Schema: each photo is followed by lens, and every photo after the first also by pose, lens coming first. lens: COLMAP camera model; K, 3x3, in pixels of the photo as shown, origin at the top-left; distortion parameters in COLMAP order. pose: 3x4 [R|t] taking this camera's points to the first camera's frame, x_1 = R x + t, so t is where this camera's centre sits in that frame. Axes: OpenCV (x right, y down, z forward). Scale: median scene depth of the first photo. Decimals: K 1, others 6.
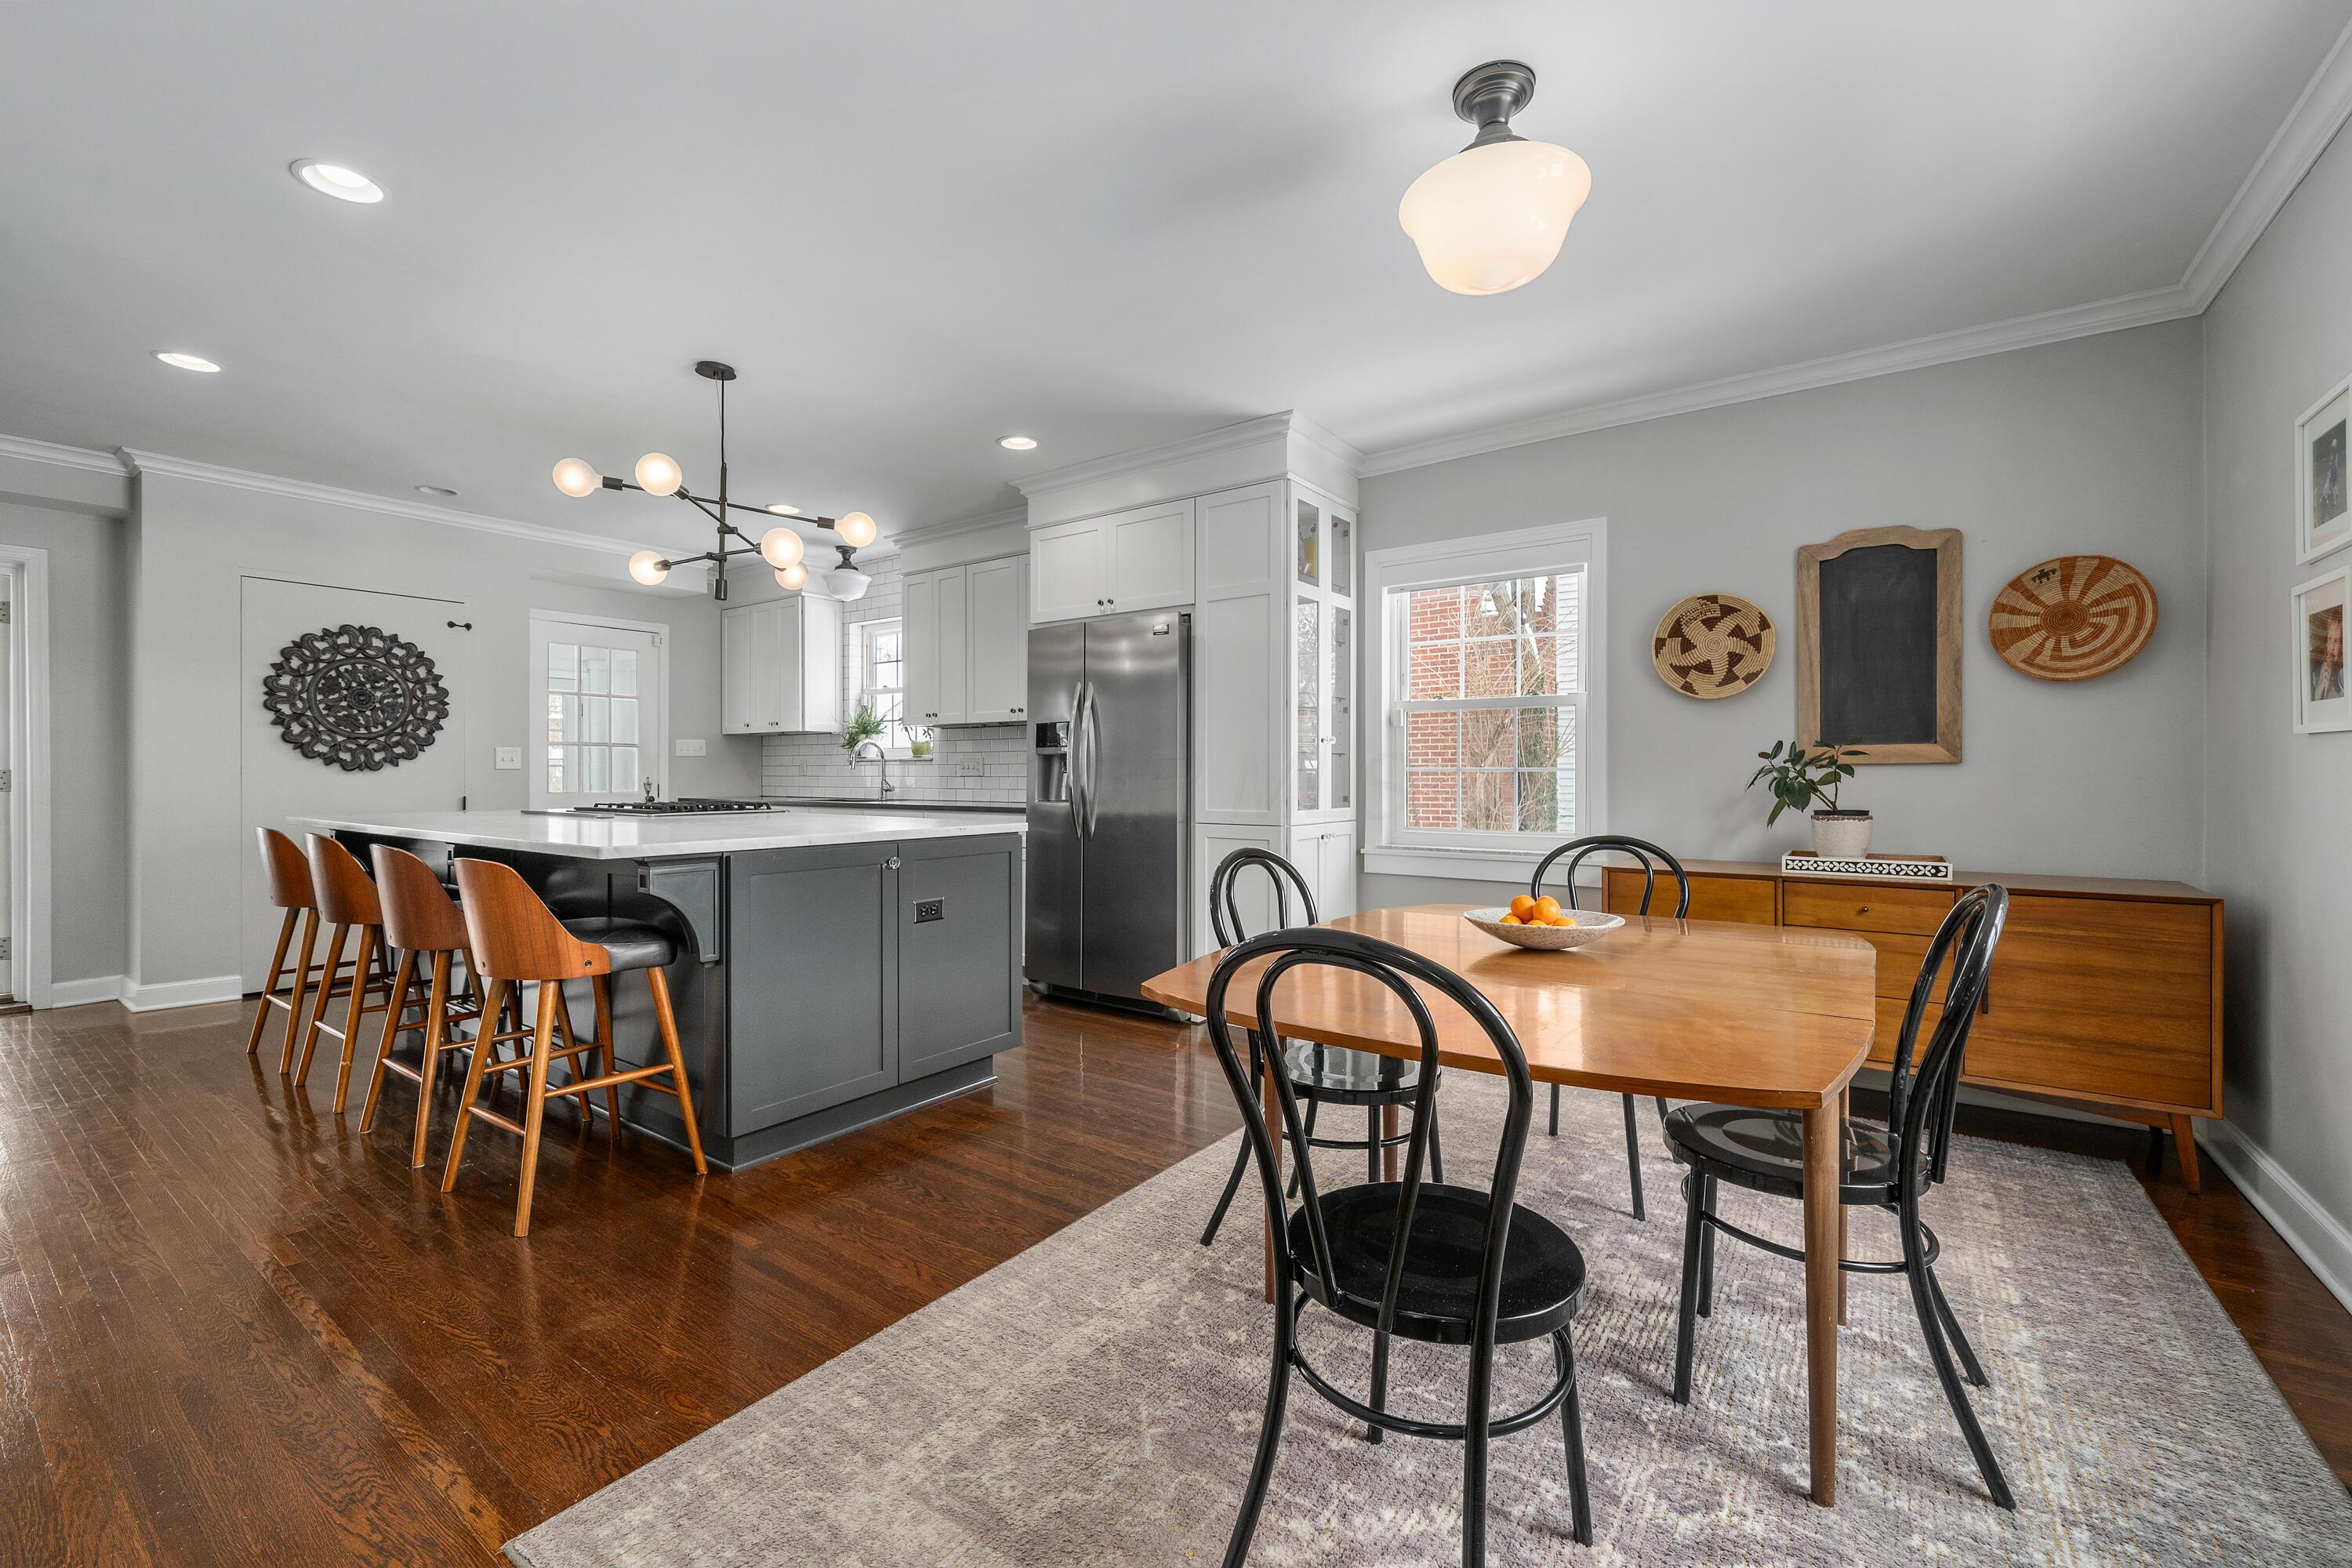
lens RADIAL K [[960.4, 0, 1176.0], [0, 960.4, 784.0], [0, 0, 1]] dist [0.000706, 0.000106]
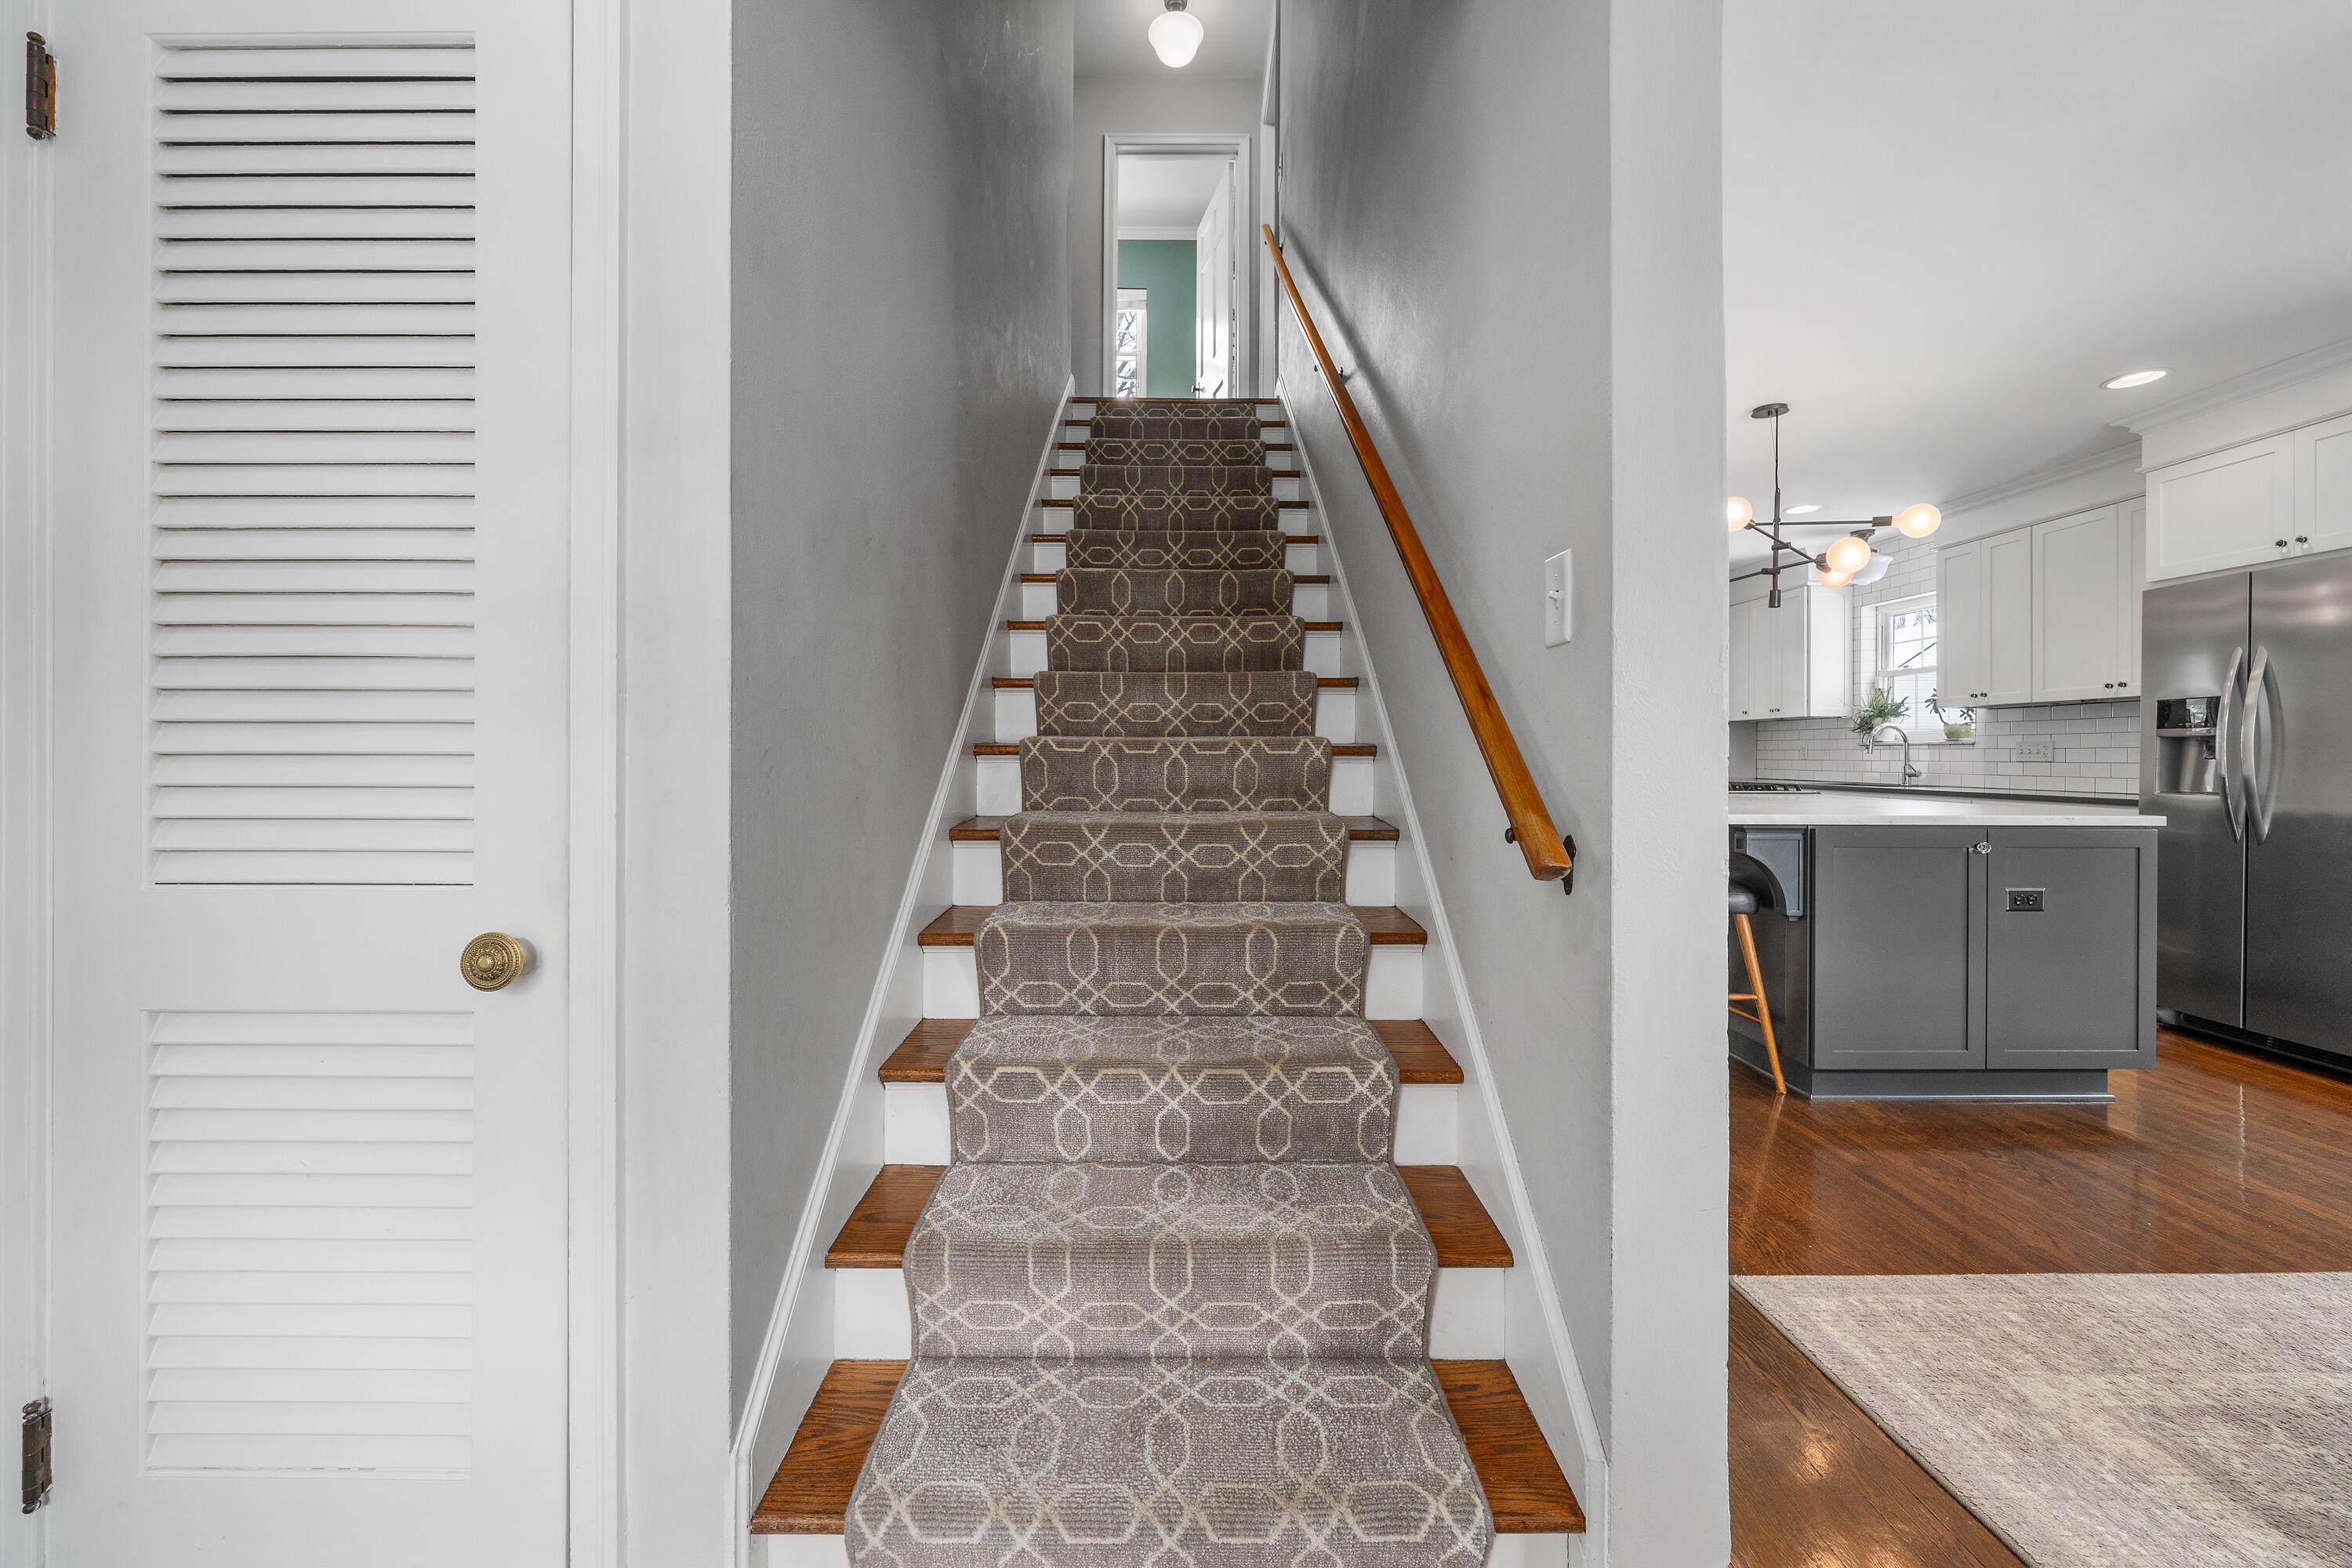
lens RADIAL K [[884.5, 0, 1176.5], [0, 884.5, 757.1], [0, 0, 1]] dist [-0.012453, 0.002061]
pose [[0.586094, 0.004652, -0.810230, -0.031273], [-0.012324, 0.999919, -0.003174, -0.000001], [0.810149, 0.011845, 0.586104, -0.159270]]
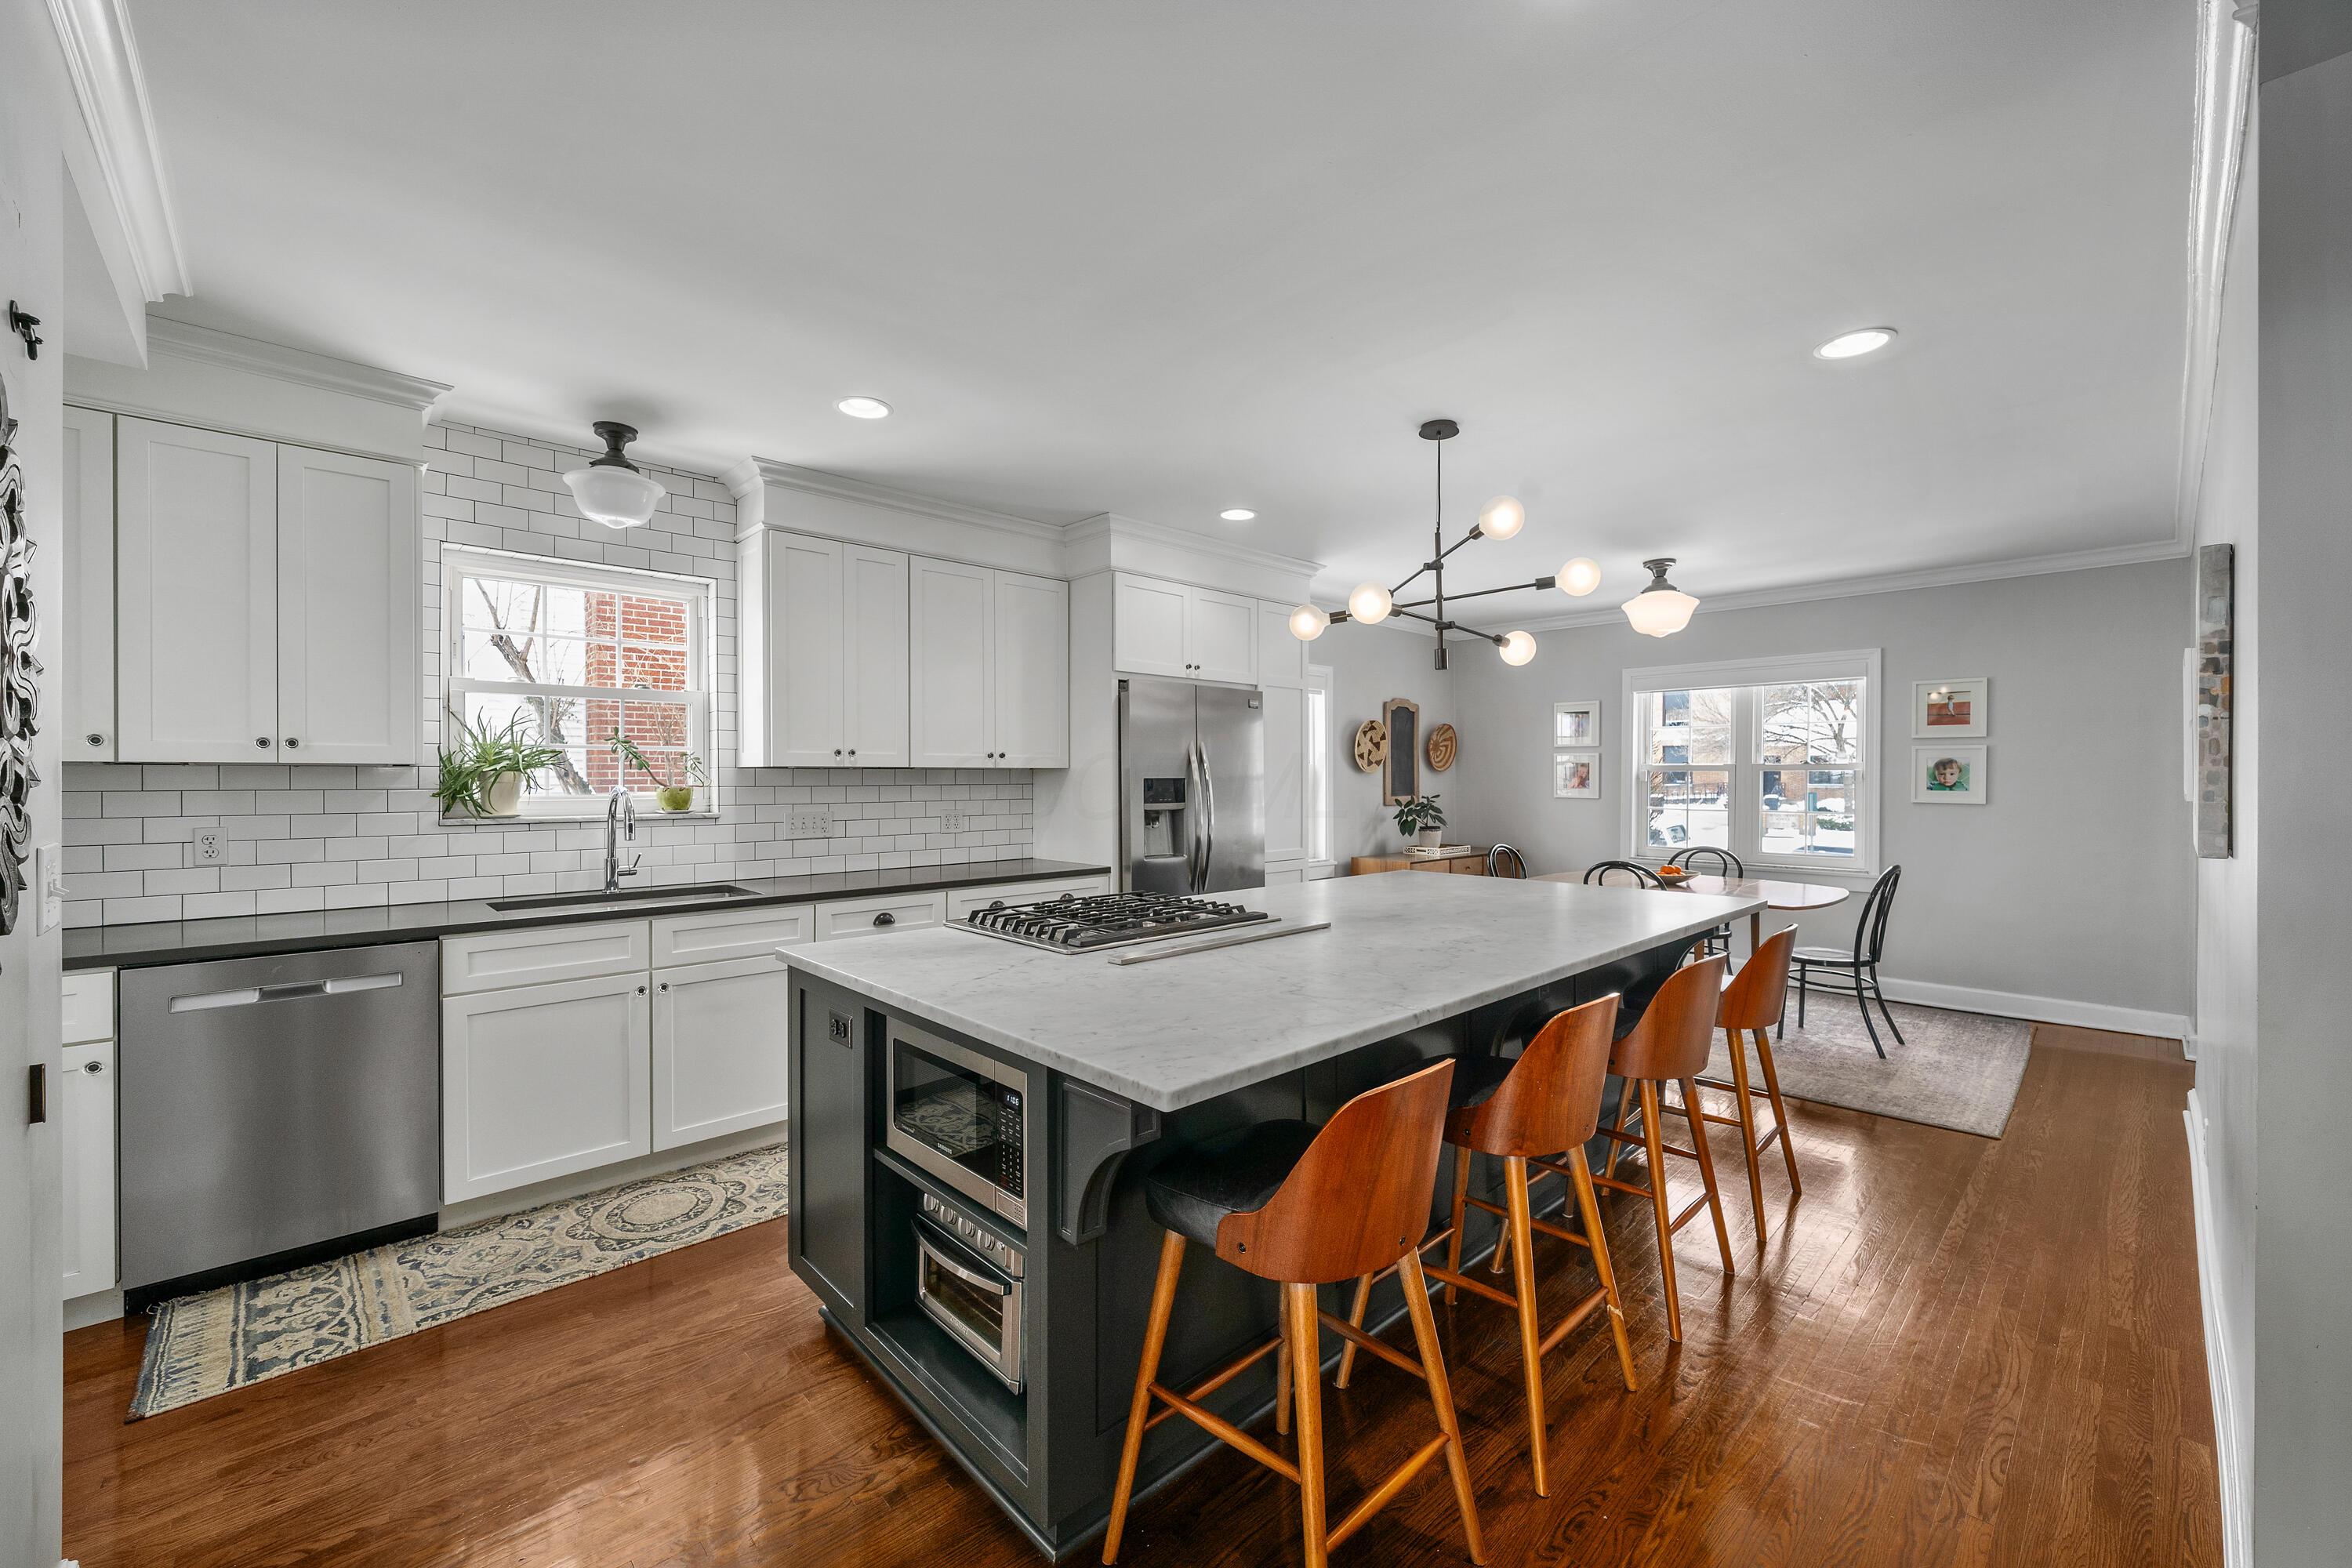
lens RADIAL K [[930.1, 0, 1176.0], [0, 930.1, 784.0], [0, 0, 1]] dist [-0.000512, -0.000016]
pose [[0.195743, -0.006704, 0.980632, -1.143543], [0.011820, 0.999920, 0.004476, -0.066343], [-0.980584, 0.010715, 0.195807, 0.848182]]
